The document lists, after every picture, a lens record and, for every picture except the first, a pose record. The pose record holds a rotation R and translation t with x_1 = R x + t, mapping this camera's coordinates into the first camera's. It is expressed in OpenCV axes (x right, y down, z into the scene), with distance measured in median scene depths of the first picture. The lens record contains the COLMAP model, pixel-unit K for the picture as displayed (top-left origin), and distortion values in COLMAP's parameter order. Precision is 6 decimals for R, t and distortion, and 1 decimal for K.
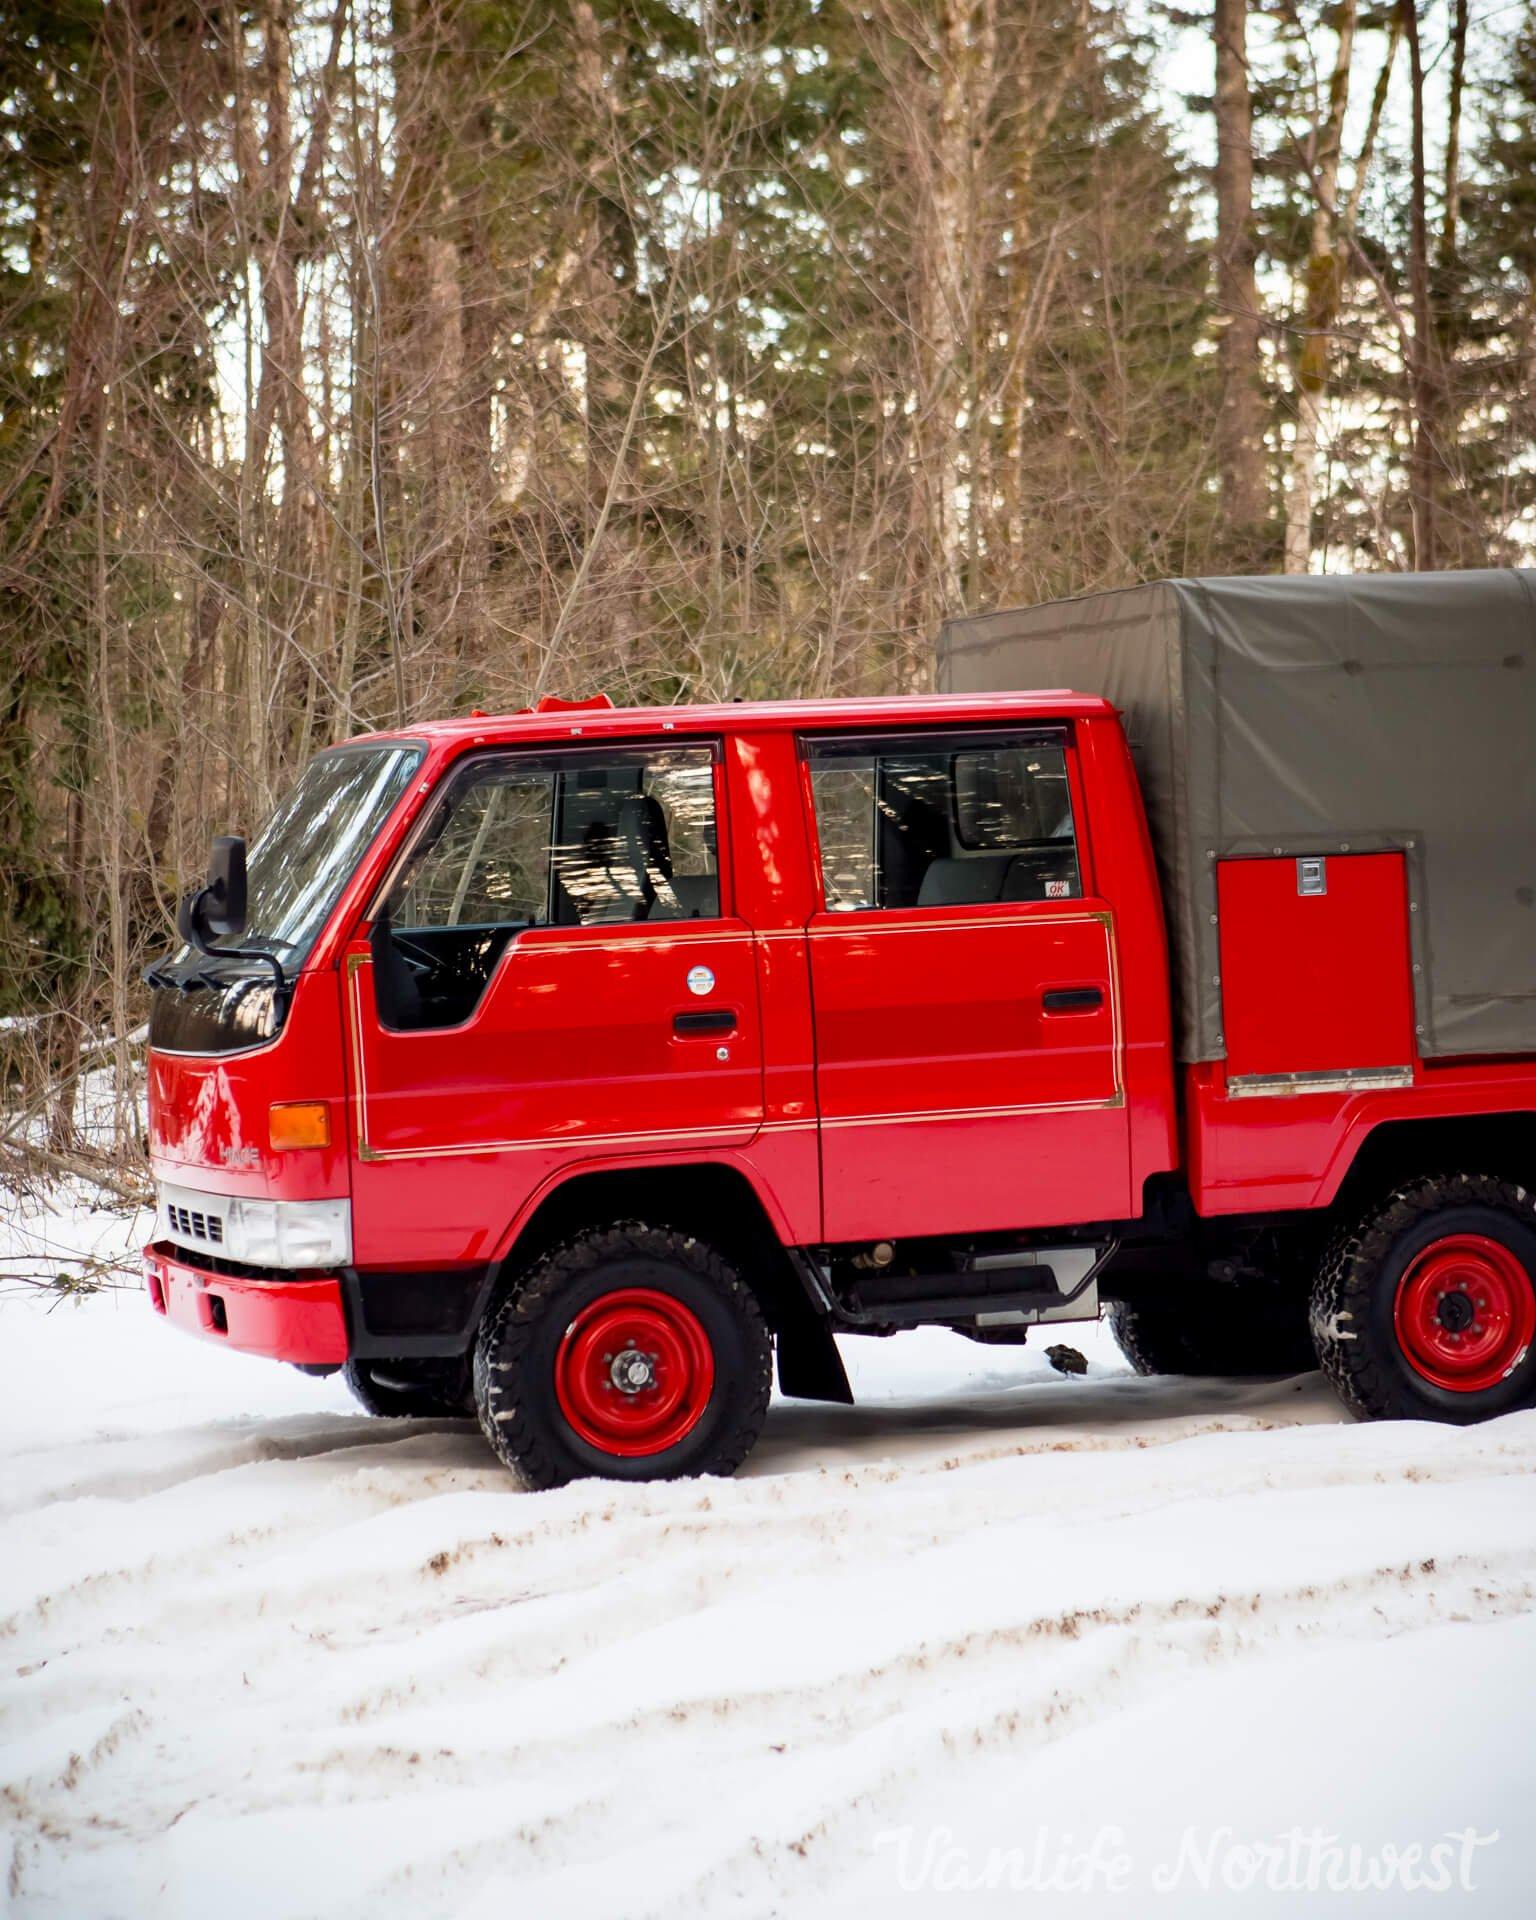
lens RADIAL K [[4603.3, 0, 753.1], [0, 4603.3, 953.4], [0, 0, 1]] dist [0.216198, 0.000000]
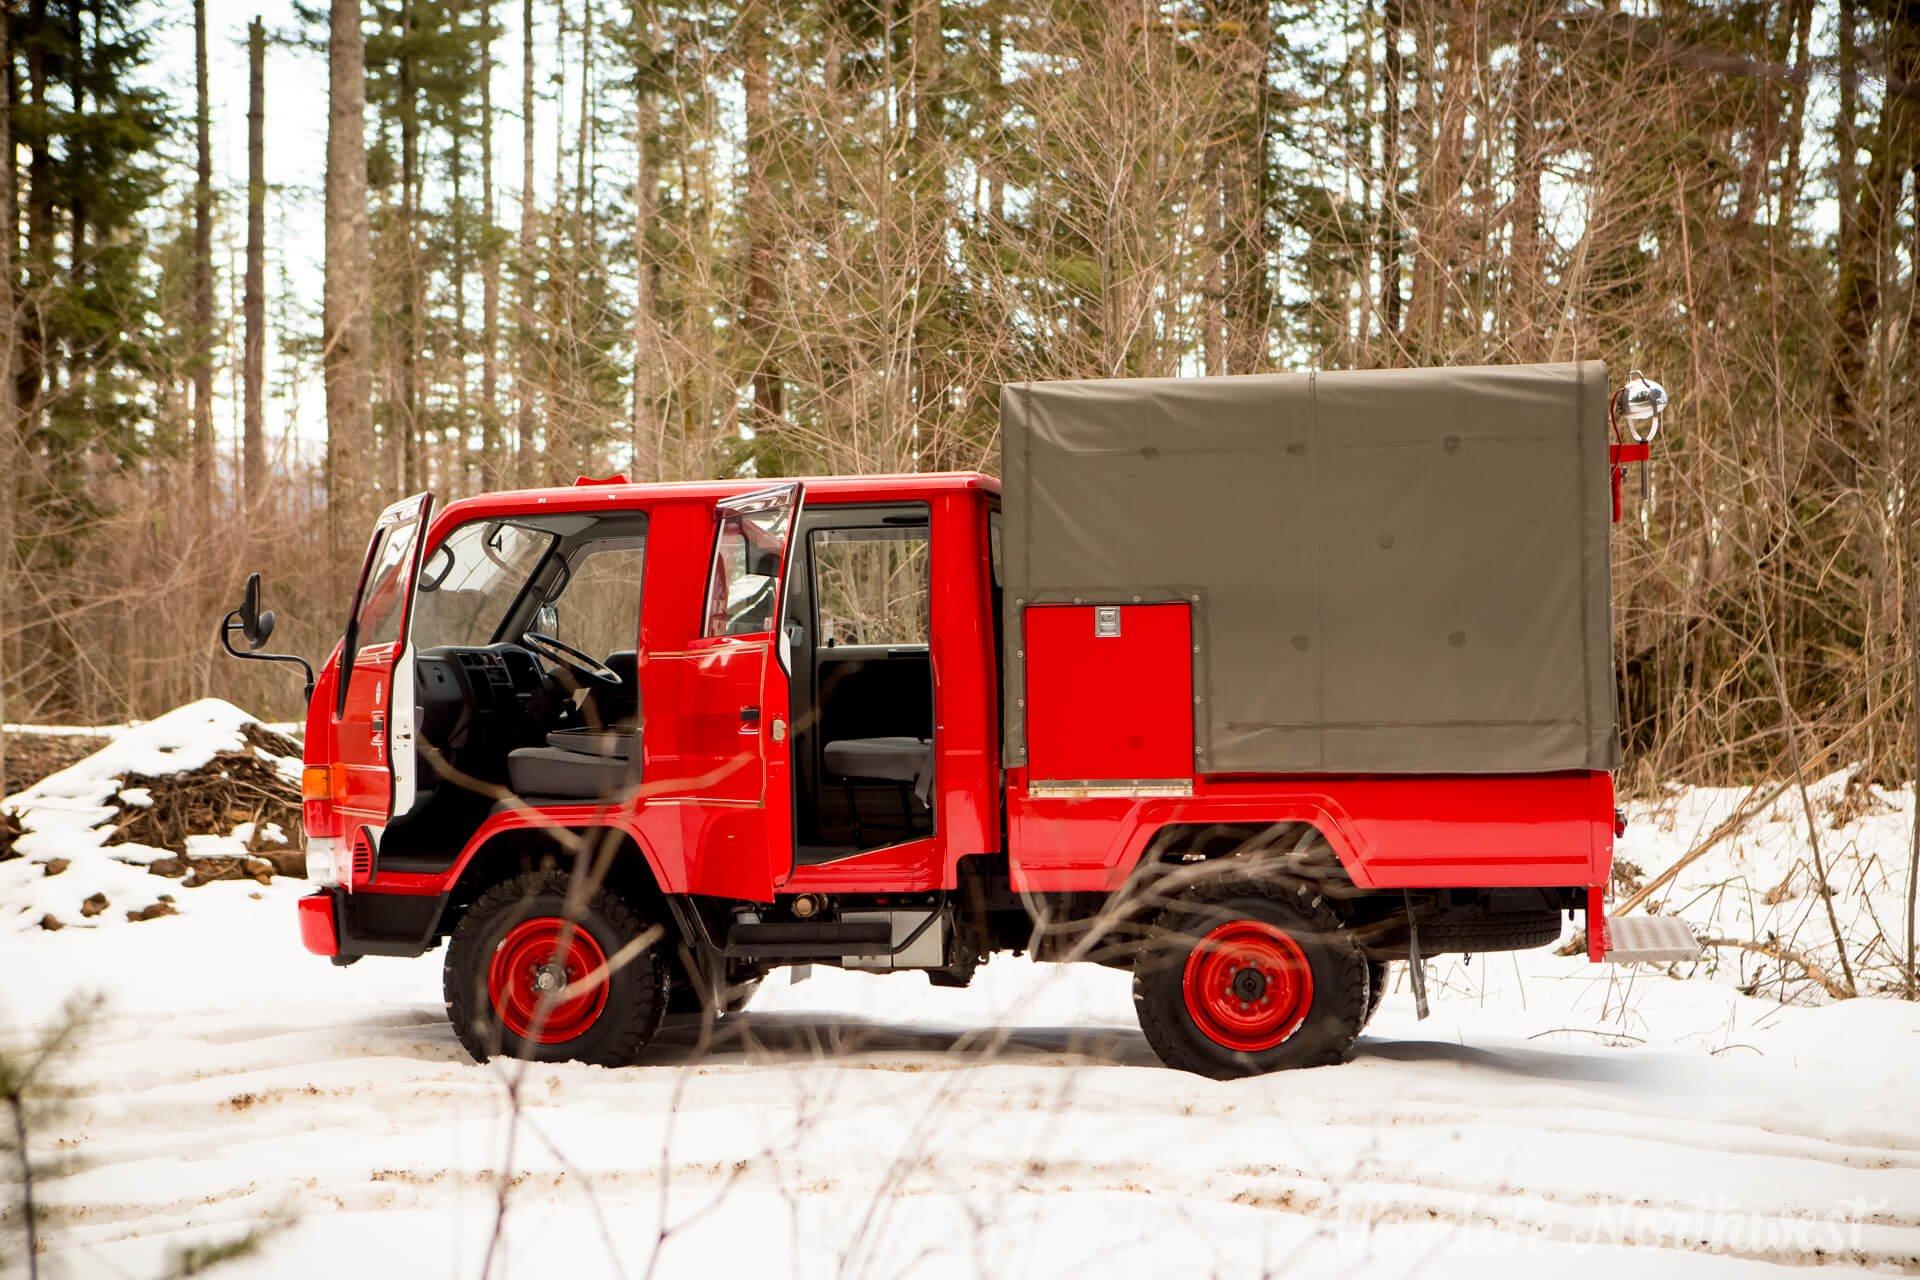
lens RADIAL K [[3657.2, 0, 955.9], [0, 3657.2, 636.6], [0, 0, 1]] dist [0.224106, 0.000000]
pose [[0.868678, 0.024570, -0.494768, 0.565975], [-0.032916, 0.999425, -0.008160, -0.003408], [0.494283, 0.023374, 0.868987, 0.127905]]
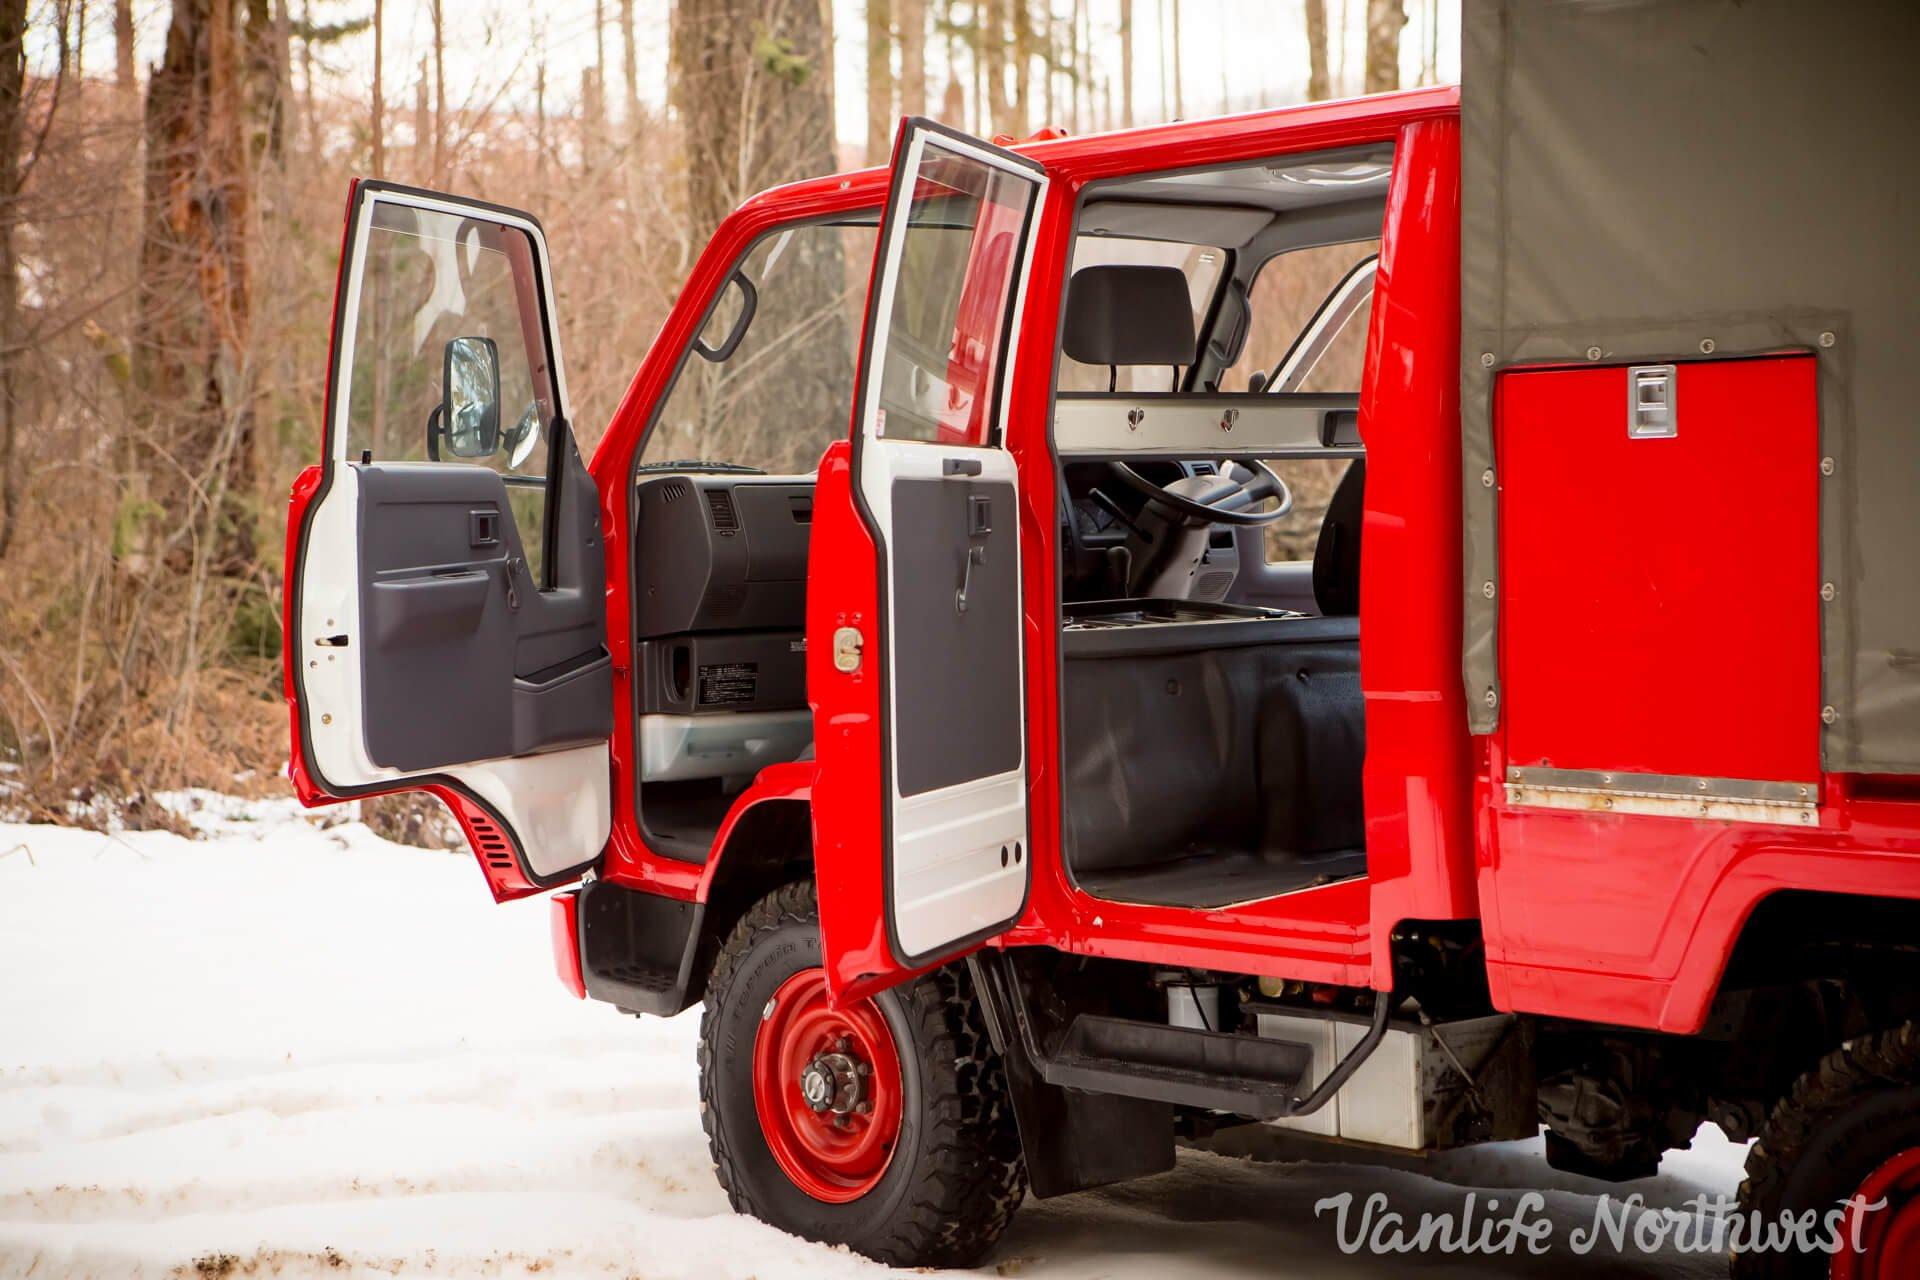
lens RADIAL K [[3657.2, 0, 998.5], [0, 3657.2, 650.8], [0, 0, 1]] dist [0.224106, 0.000000]
pose [[0.372989, 0.083074, -0.924109, 0.477057], [-0.011314, 0.996317, 0.084999, -0.023130], [0.927767, -0.021248, 0.372555, 0.769839]]
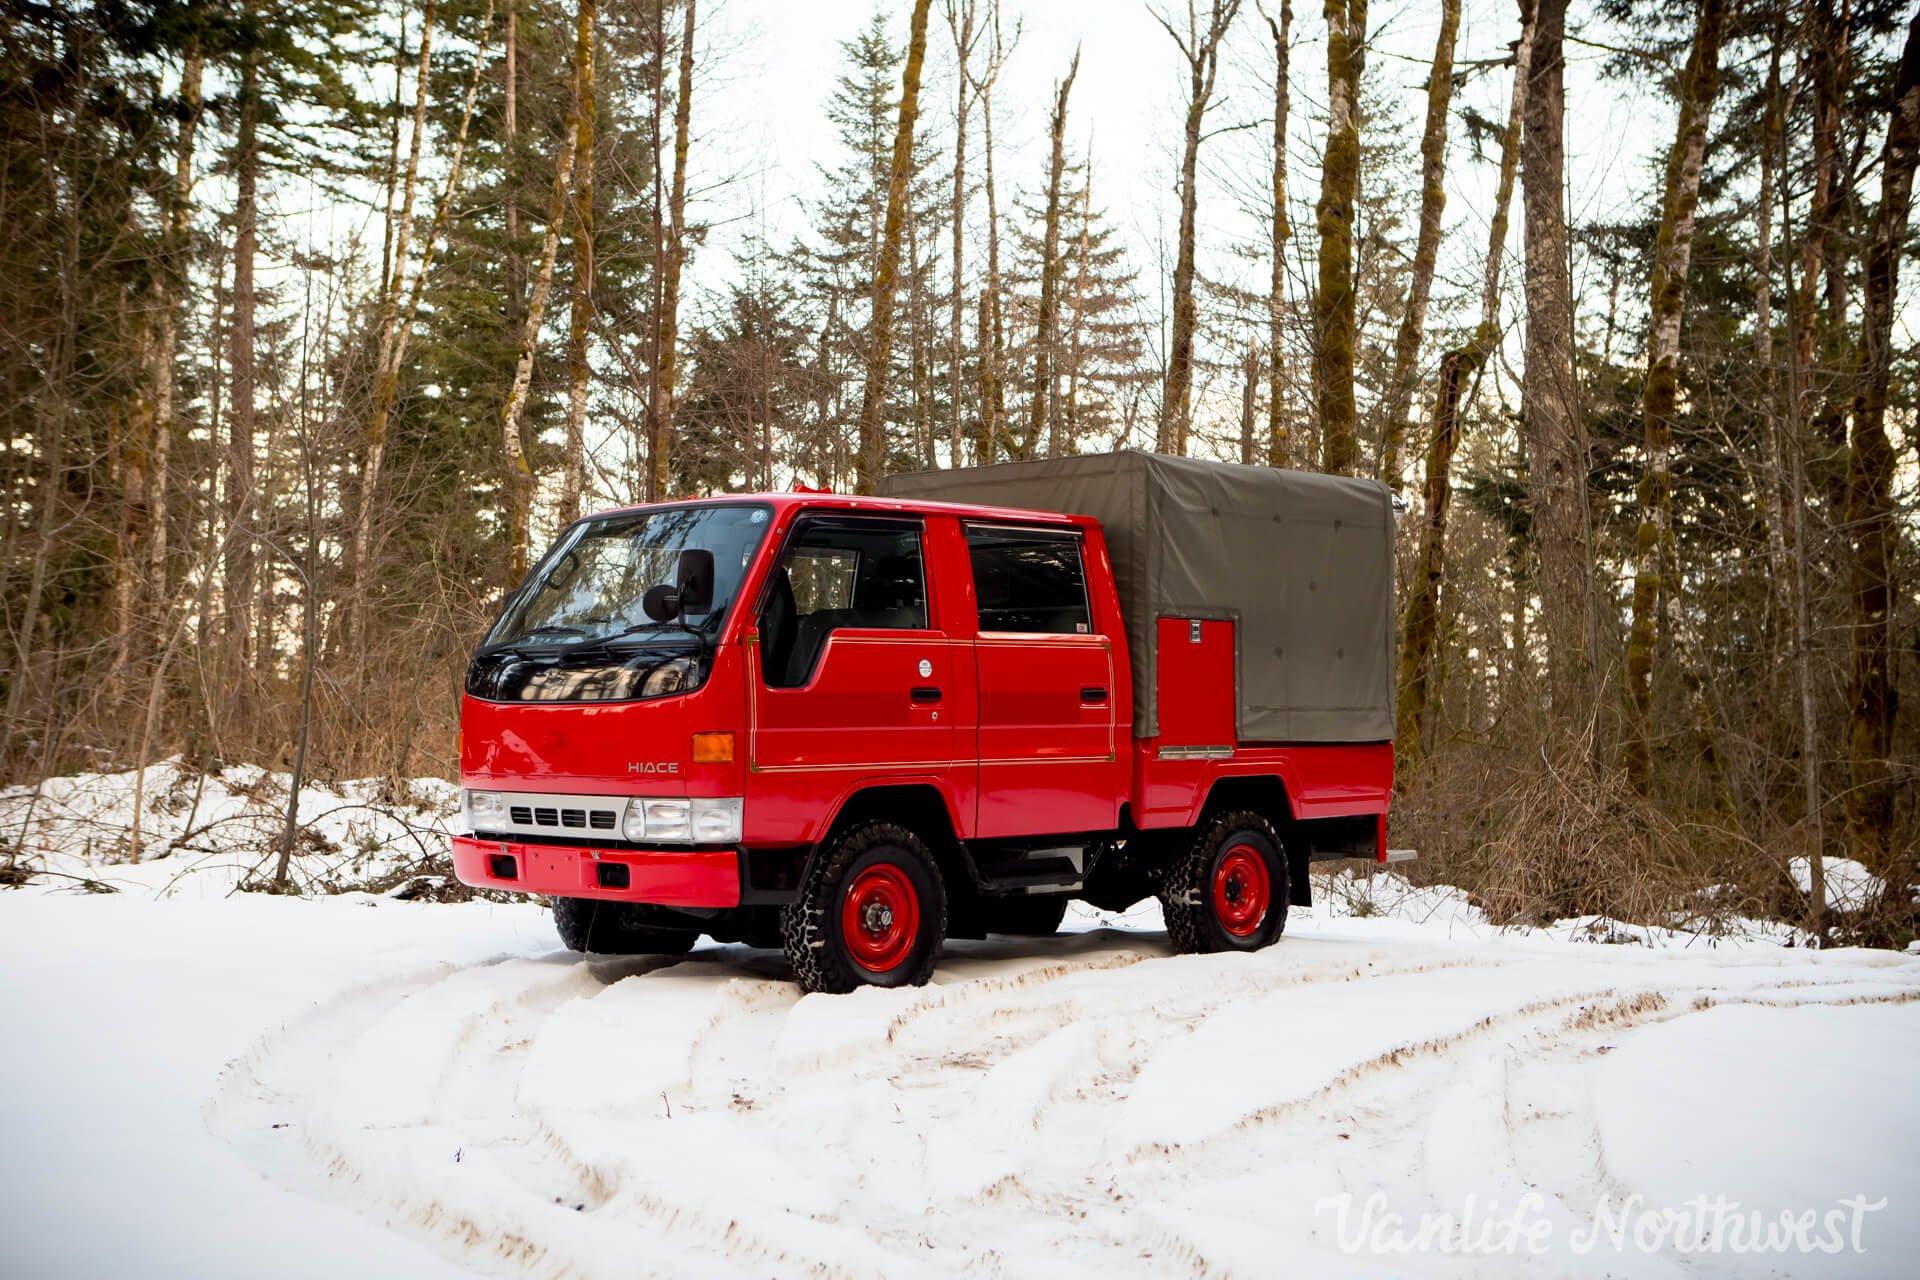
lens RADIAL K [[2360.7, 0, 960.5], [0, 2360.7, 645.0], [0, 0, 1]] dist [-0.014681, 0.000000]
pose [[0.892734, 0.058355, 0.446790, -0.342790], [-0.032511, 0.997336, -0.065301, 0.047596], [-0.449411, 0.043771, 0.892252, 0.260118]]
